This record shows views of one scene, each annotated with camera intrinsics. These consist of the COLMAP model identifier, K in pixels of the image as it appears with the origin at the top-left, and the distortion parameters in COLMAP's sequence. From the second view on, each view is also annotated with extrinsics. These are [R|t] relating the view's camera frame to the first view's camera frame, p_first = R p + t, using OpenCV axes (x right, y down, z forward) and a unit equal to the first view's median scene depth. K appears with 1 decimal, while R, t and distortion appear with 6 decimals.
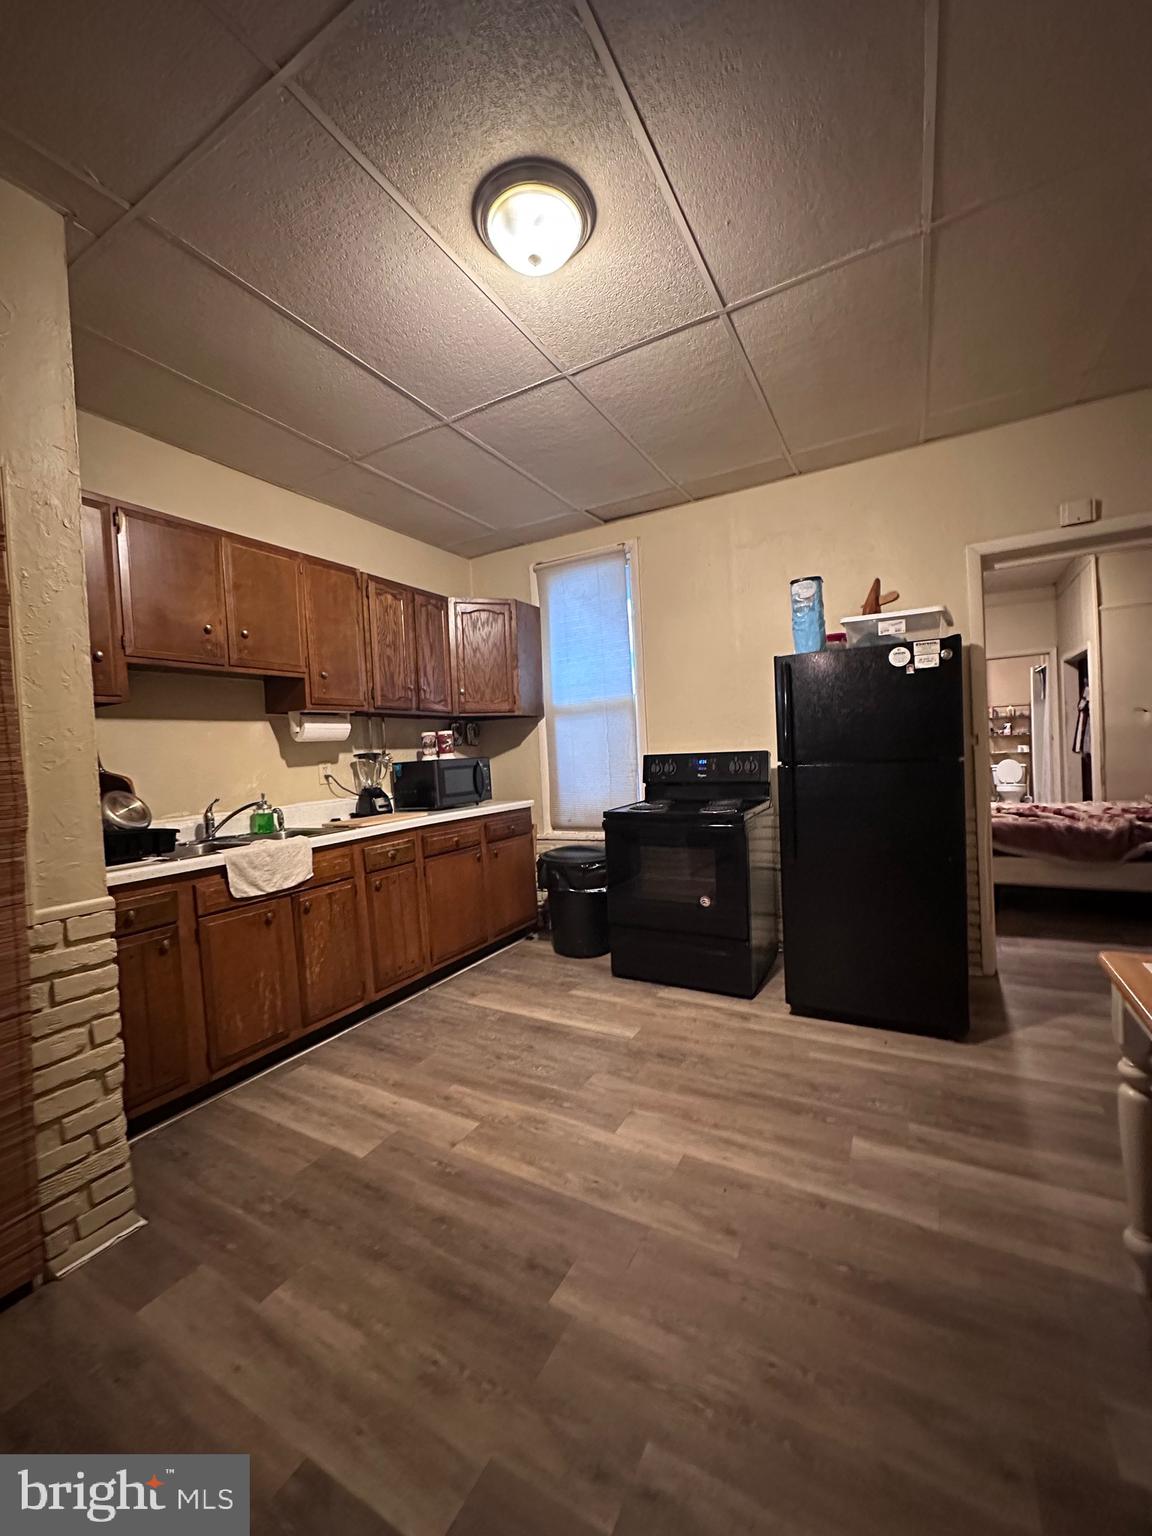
lens RADIAL K [[610.6, 0, 581.9], [0, 610.6, 771.1], [0, 0, 1]] dist [-0.000615, 0.000200]
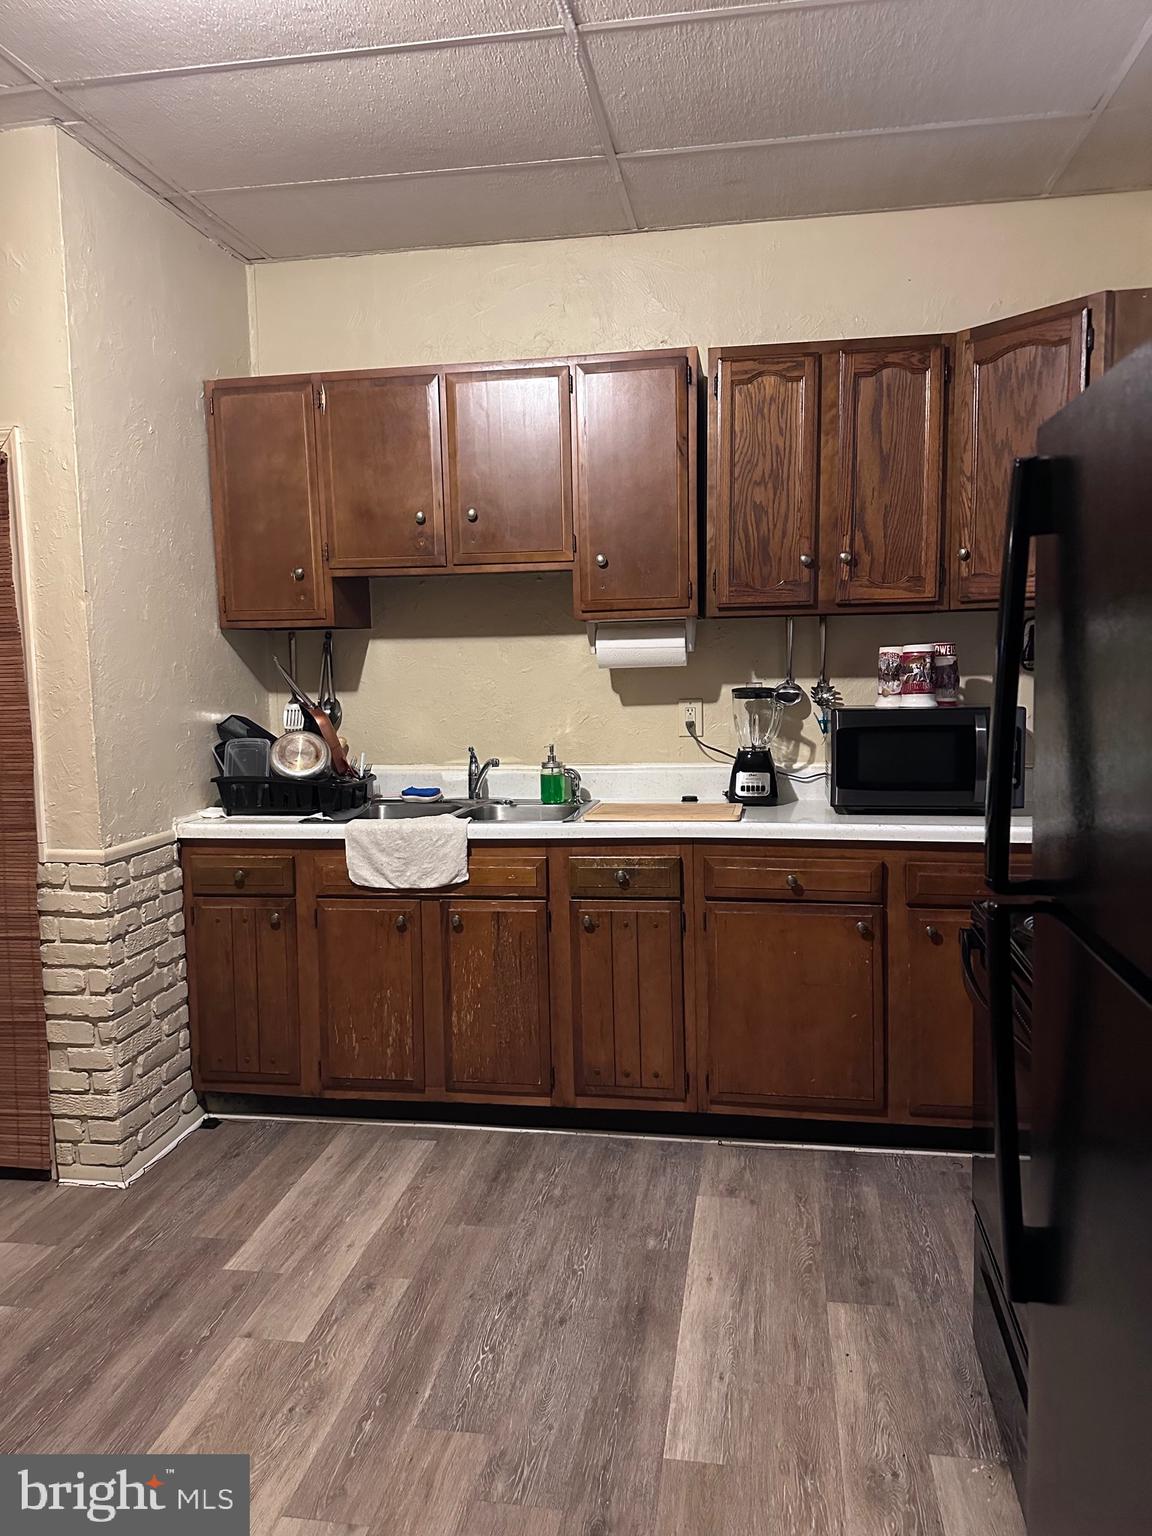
lens RADIAL K [[1076.8, 0, 576.0], [0, 1076.8, 768.0], [0, 0, 1]] dist [0.112184, -0.136723]
pose [[0.333790, 0.136347, -0.932735, 0.699858], [-0.027232, 0.990466, 0.135040, -0.116033], [0.942254, -0.019675, 0.334321, 0.728997]]
